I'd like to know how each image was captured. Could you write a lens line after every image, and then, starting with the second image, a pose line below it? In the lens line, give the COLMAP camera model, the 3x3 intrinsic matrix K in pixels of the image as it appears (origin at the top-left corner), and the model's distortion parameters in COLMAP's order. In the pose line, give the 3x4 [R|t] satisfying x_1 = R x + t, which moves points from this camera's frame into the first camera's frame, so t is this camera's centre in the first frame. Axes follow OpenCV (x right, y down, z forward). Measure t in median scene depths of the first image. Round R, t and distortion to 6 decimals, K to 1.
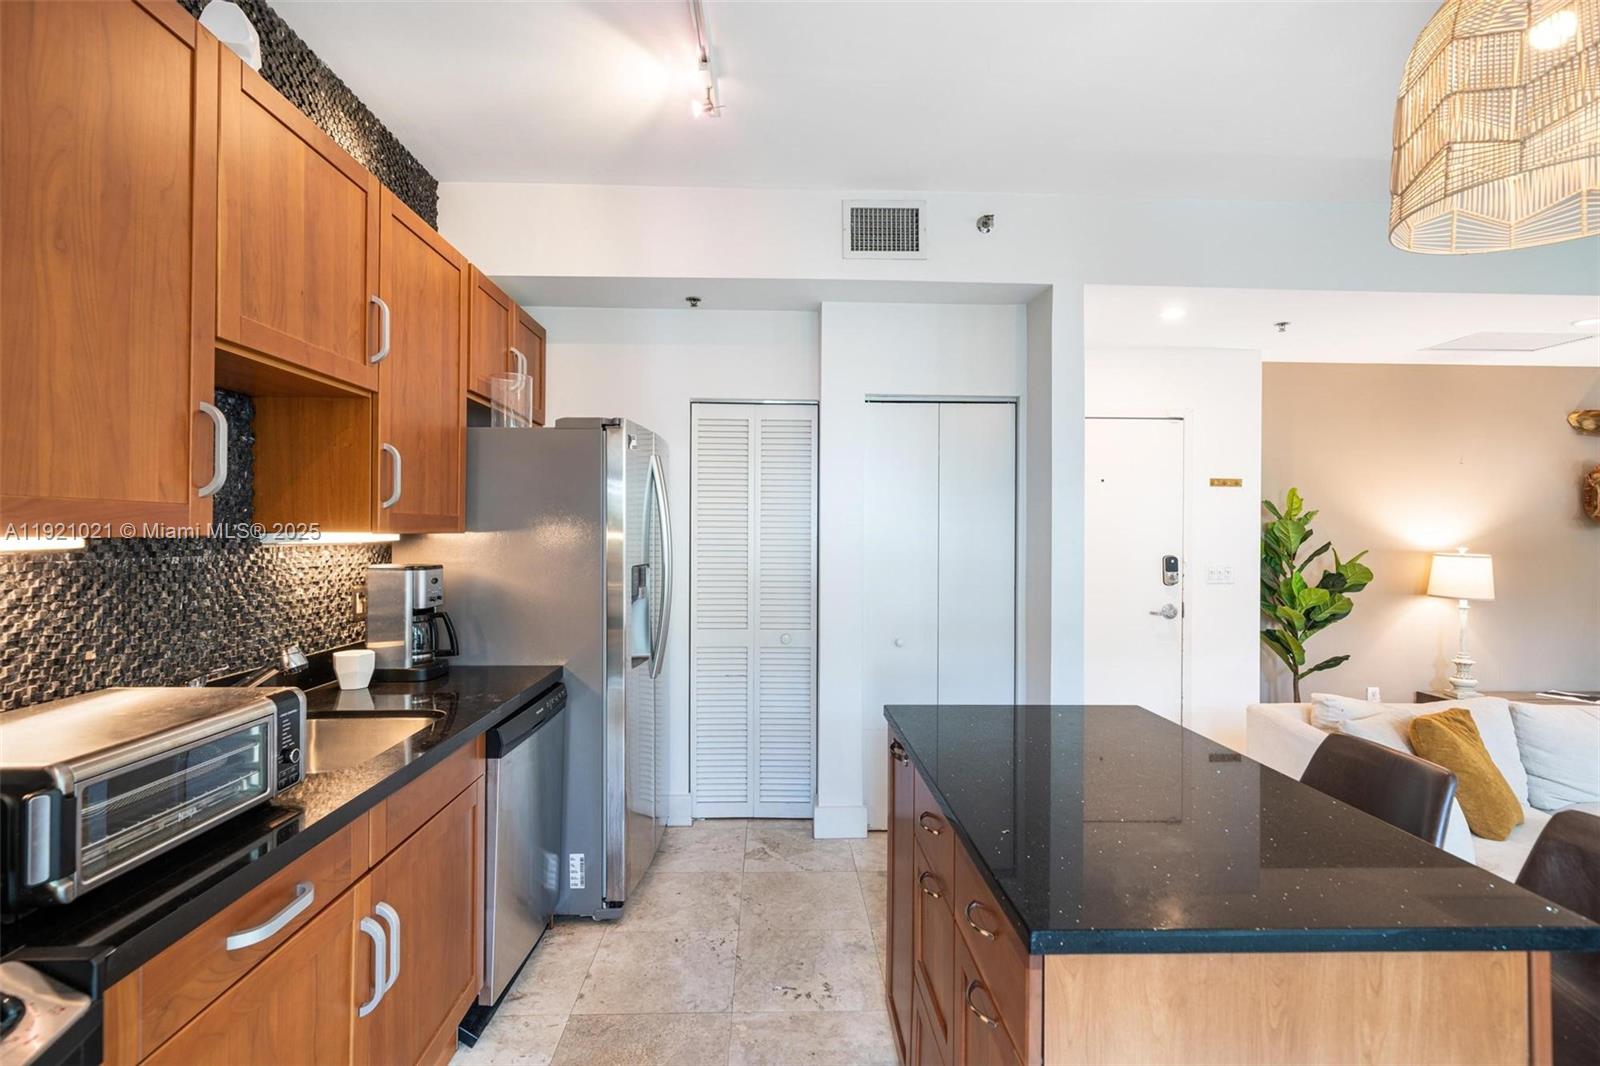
lens RADIAL K [[786.6, 0, 795.6], [0, 786.6, 533.9], [0, 0, 1]] dist [0.005562, -0.001200]
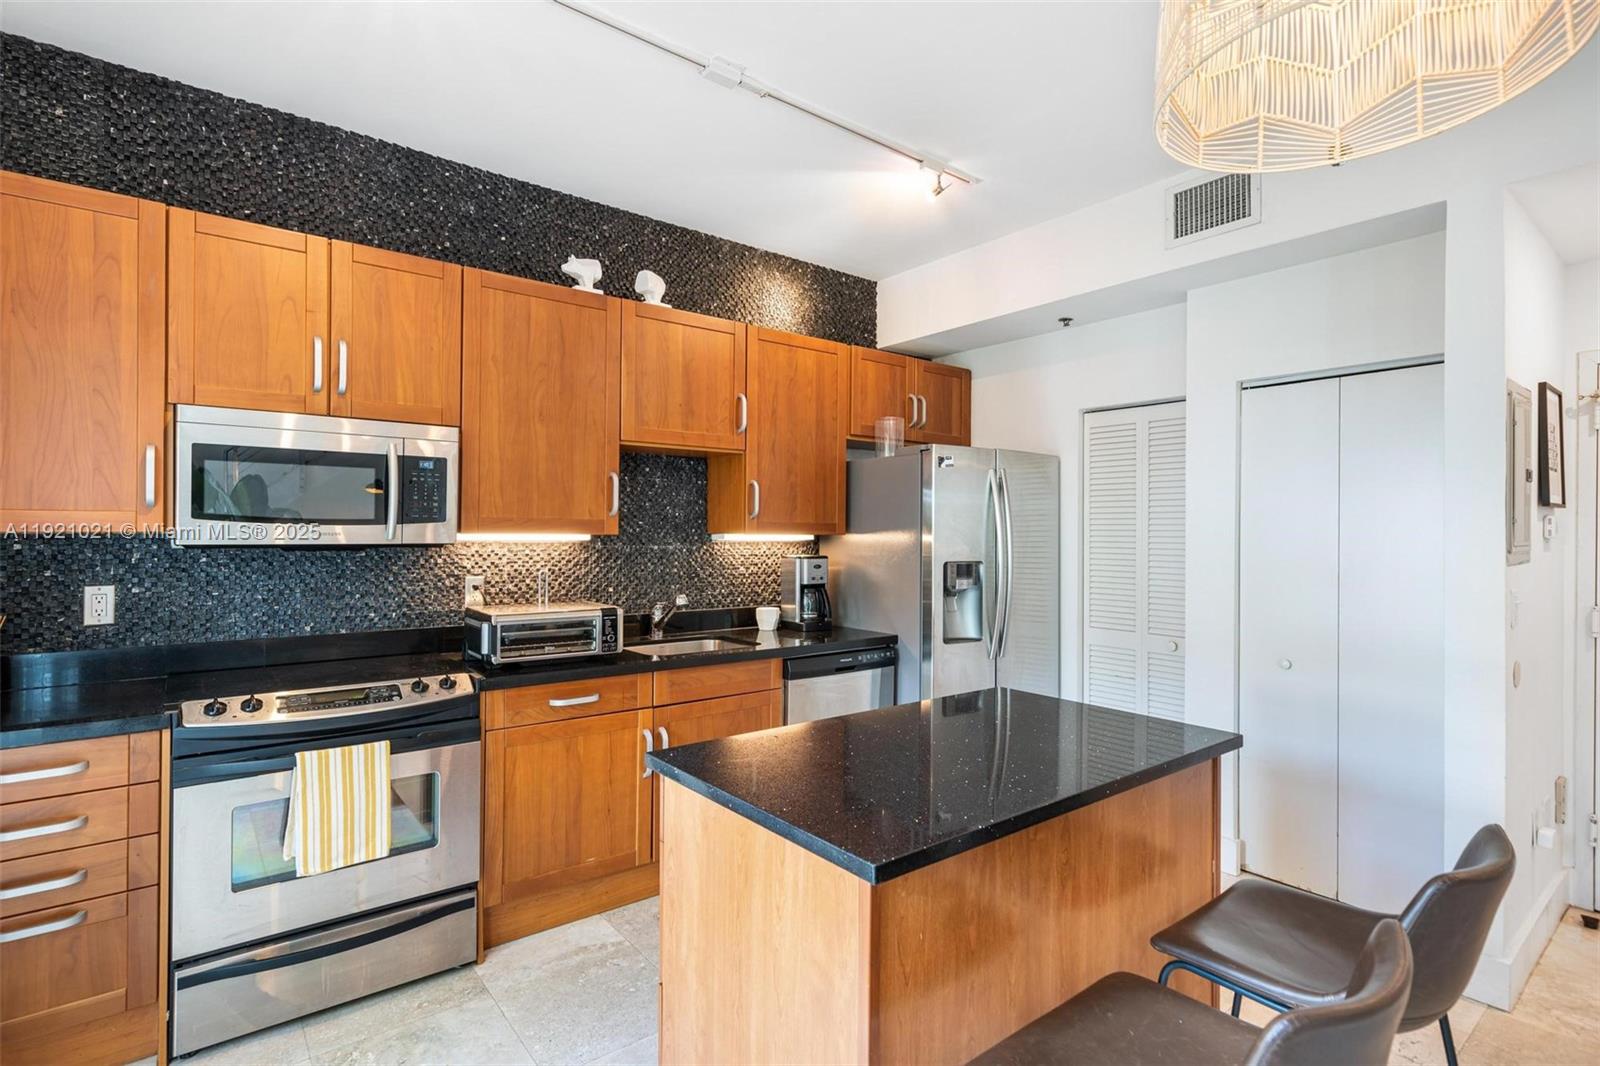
lens RADIAL K [[786.6, 0, 783.6], [0, 786.6, 535.6], [0, 0, 1]] dist [0.005562, -0.001200]
pose [[0.581410, 0.000741, -0.813611, 0.585835], [-0.005790, 0.999978, -0.003227, 0.004760], [0.813590, 0.006587, 0.581401, 0.064864]]
